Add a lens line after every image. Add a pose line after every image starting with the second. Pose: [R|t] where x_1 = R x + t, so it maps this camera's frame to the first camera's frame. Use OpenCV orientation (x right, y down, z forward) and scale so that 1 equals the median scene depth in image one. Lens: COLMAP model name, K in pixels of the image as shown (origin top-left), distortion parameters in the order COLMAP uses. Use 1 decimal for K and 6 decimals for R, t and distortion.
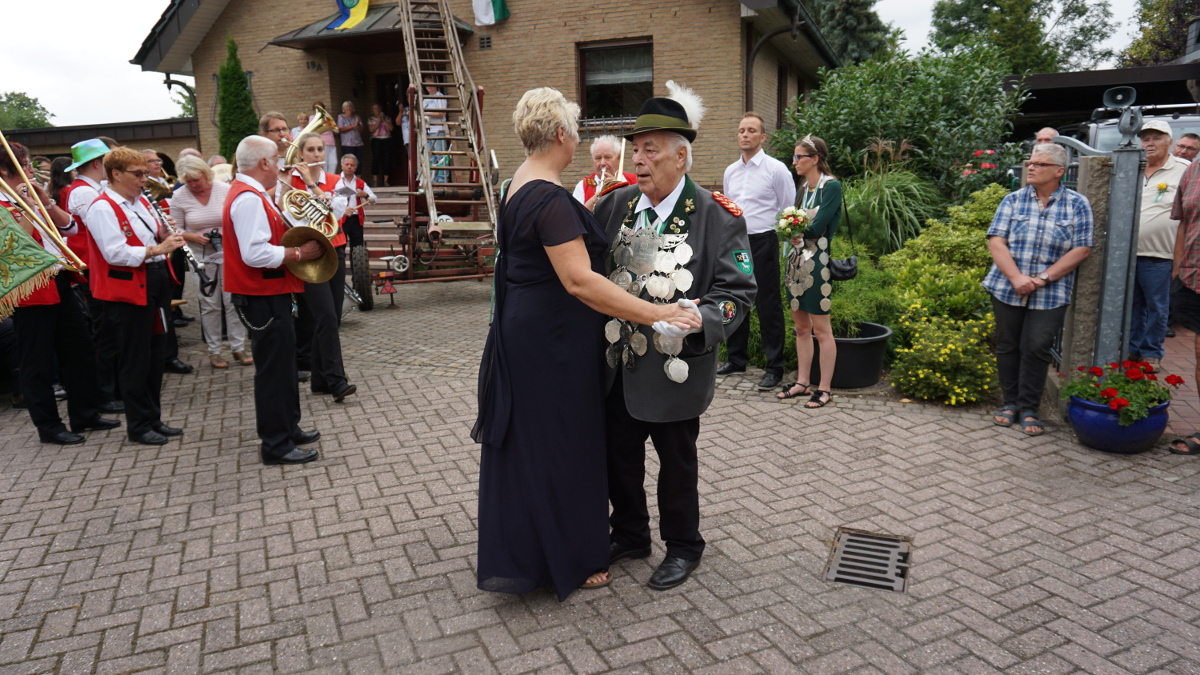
lens RADIAL K [[817.2, 0, 593.9], [0, 817.2, 333.4], [0, 0, 1]] dist [-0.043837, 0.037849]
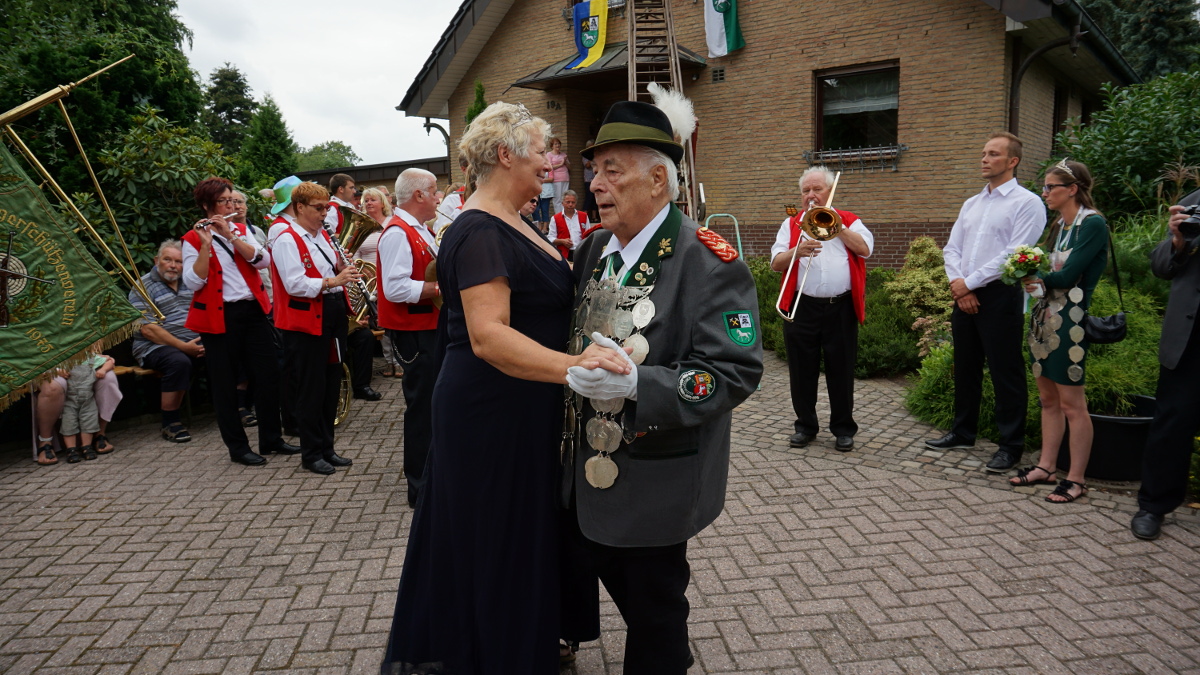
lens RADIAL K [[817.2, 0, 589.1], [0, 817.2, 334.3], [0, 0, 1]] dist [-0.043837, 0.037849]
pose [[0.952762, 0.043329, -0.300611, 0.066769], [-0.056157, 0.997837, -0.034161, -0.018828], [0.298481, 0.049429, 0.953135, 0.115115]]
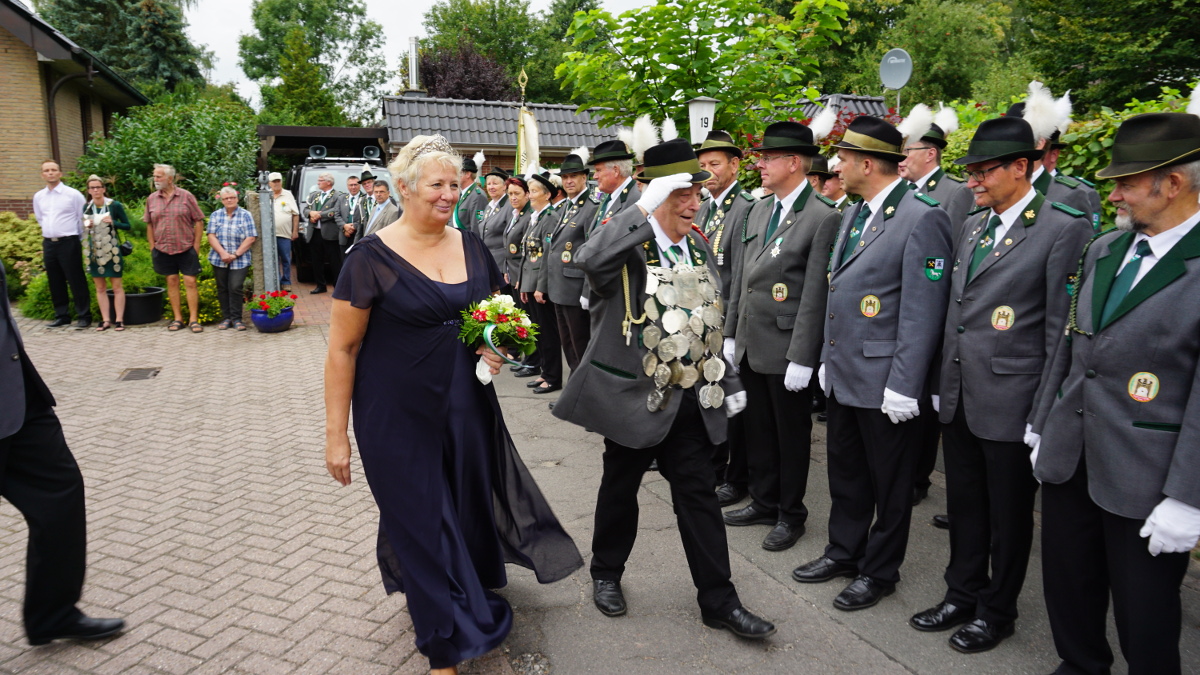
lens RADIAL K [[817.2, 0, 597.5], [0, 817.2, 334.0], [0, 0, 1]] dist [-0.043837, 0.037849]
pose [[0.723113, -0.090868, 0.684727, -0.176691], [0.099713, 0.994658, 0.026695, 0.153783], [-0.683495, 0.048973, 0.728311, -0.992044]]
